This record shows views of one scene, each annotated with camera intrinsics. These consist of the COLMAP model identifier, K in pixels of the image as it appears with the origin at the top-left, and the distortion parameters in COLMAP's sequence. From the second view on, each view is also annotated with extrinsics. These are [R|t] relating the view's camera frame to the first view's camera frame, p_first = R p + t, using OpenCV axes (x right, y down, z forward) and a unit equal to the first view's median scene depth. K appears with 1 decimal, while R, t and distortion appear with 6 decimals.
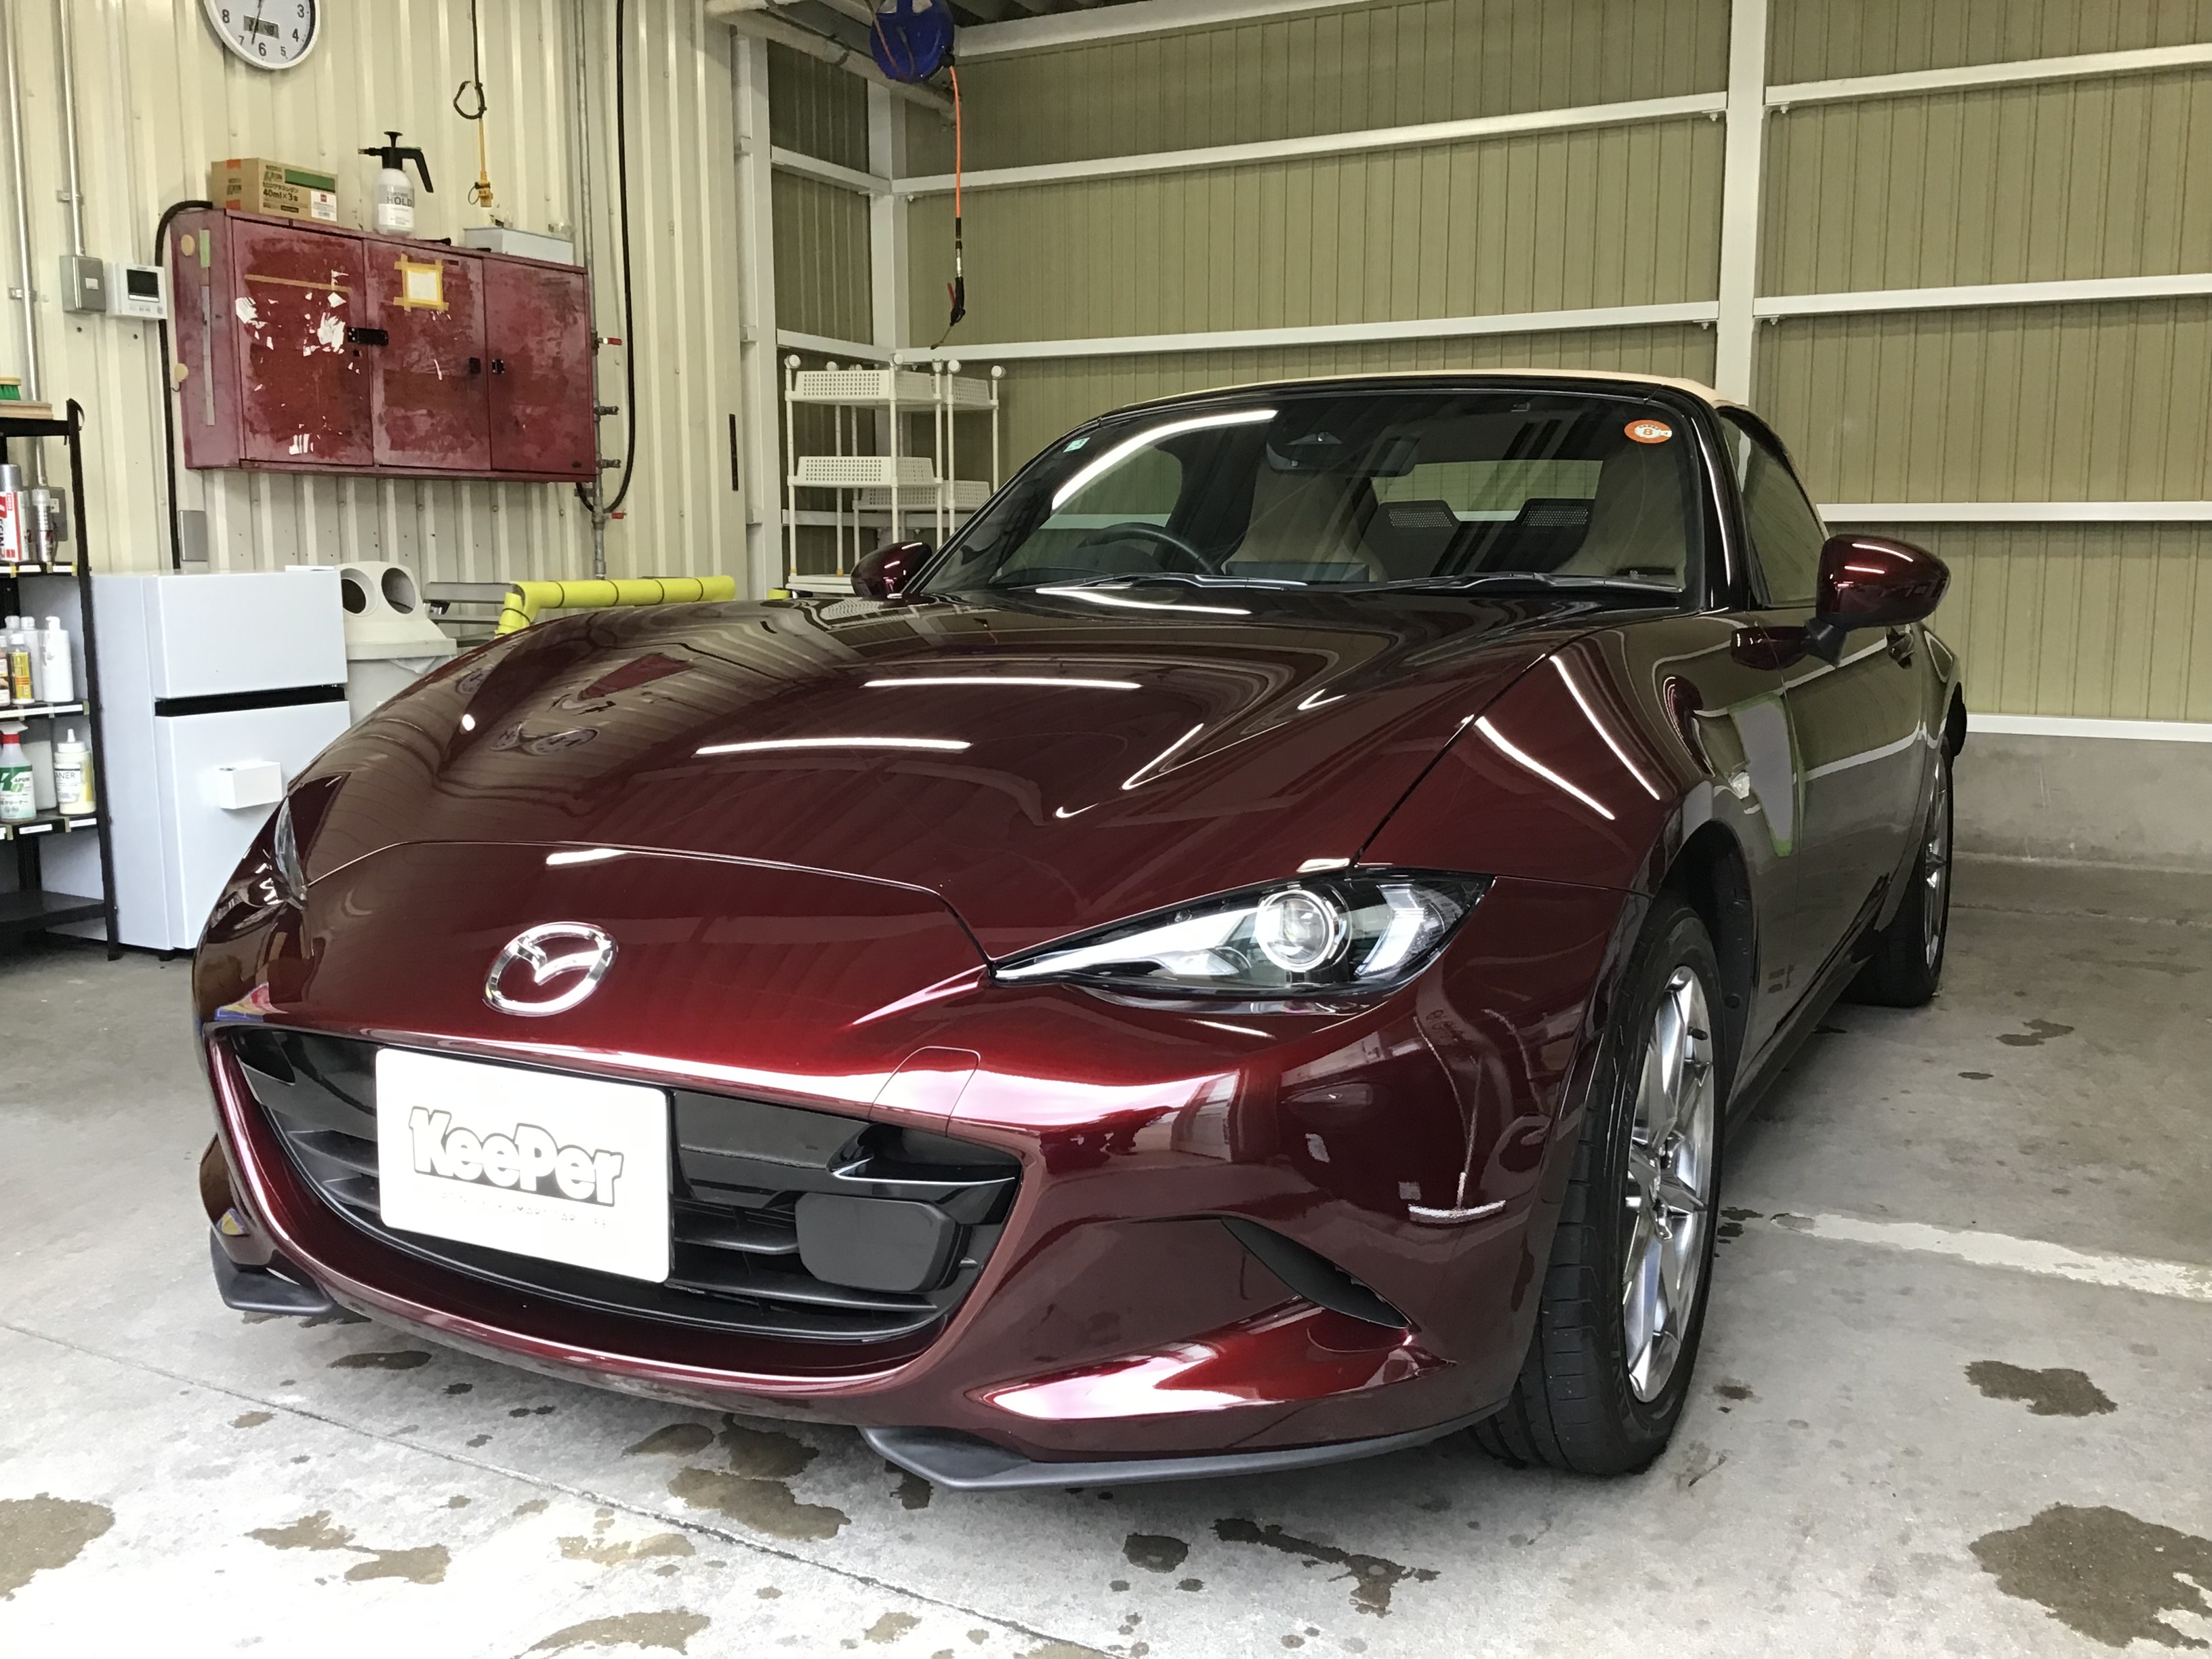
lens RADIAL K [[1982.3, 0, 1090.0], [0, 1982.3, 827.7], [0, 0, 1]] dist [0.083758, -0.169422]
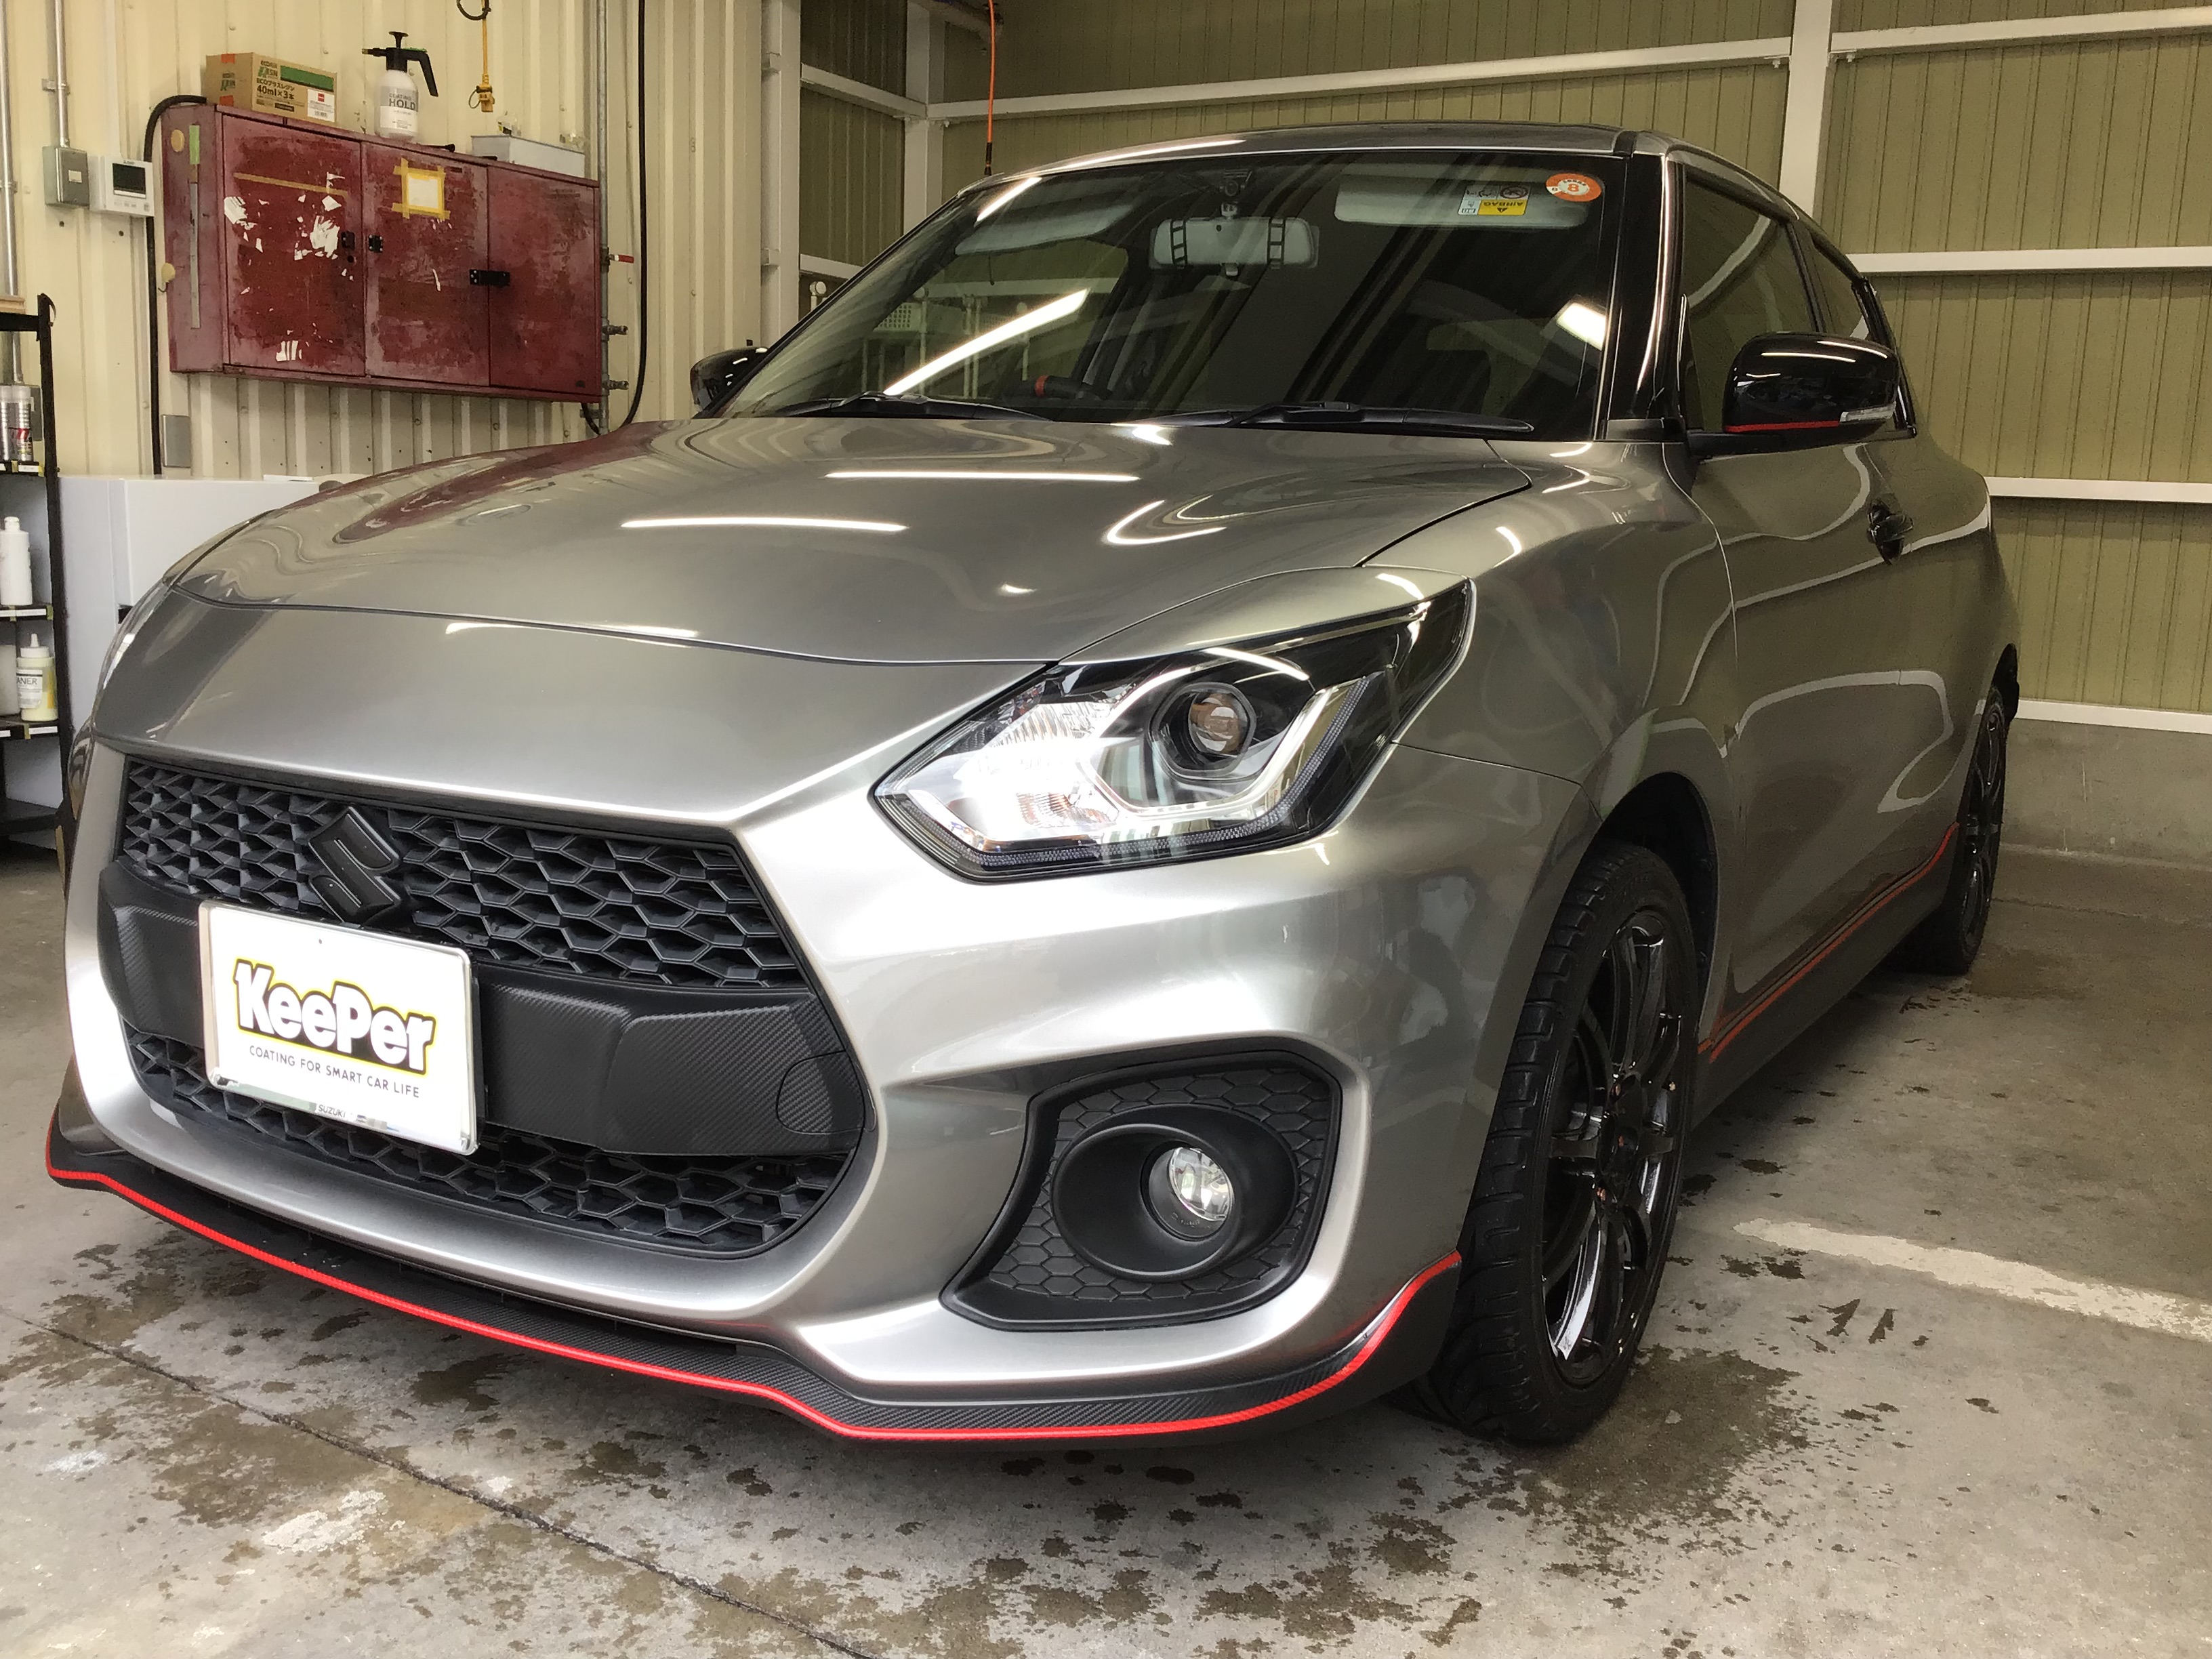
lens RADIAL K [[1982.3, 0, 1090.0], [0, 1982.3, 827.7], [0, 0, 1]] dist [0.083758, -0.169422]
pose [[0.998735, 0.042542, -0.026802, 0.029768], [-0.041869, 0.998806, 0.025156, -0.000769], [0.027840, -0.024002, 0.999324, 0.031046]]
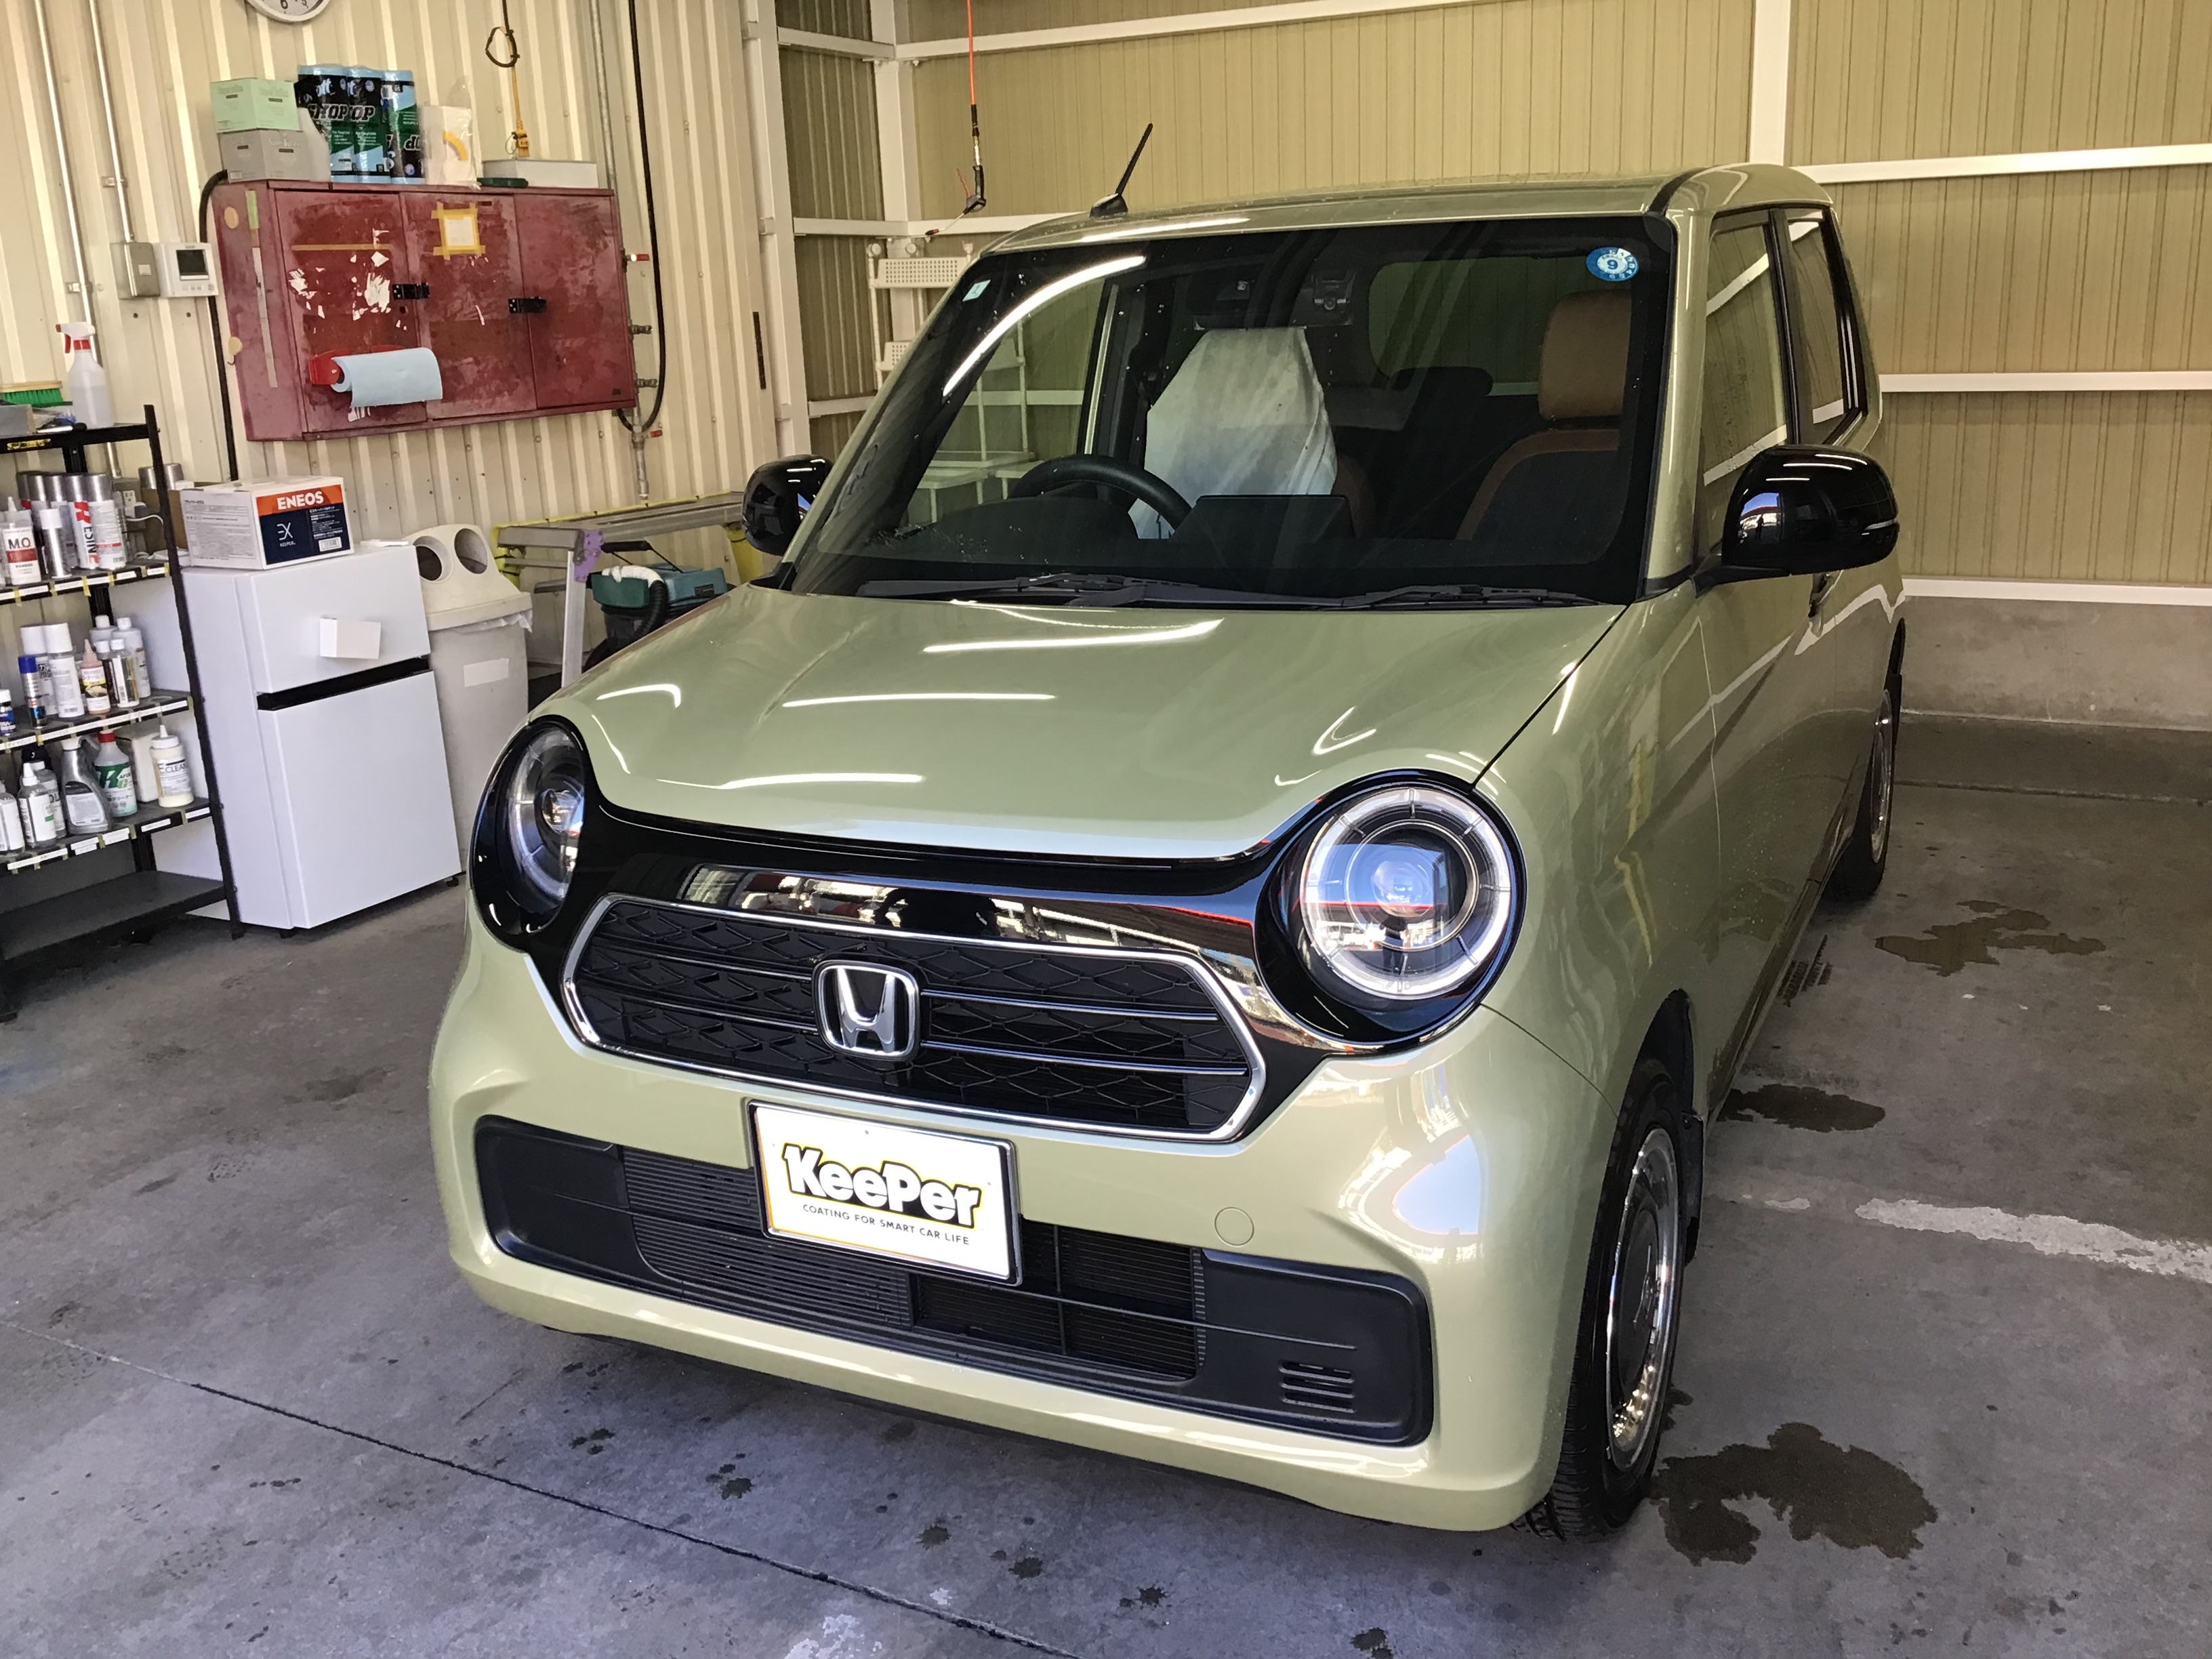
lens RADIAL K [[1982.3, 0, 1090.0], [0, 1982.3, 827.7], [0, 0, 1]] dist [0.083758, -0.169422]
pose [[0.998980, -0.044437, 0.007984, -0.041796], [0.043112, 0.991390, 0.123640, -0.088251], [-0.013409, -0.123170, 0.992295, -0.030681]]
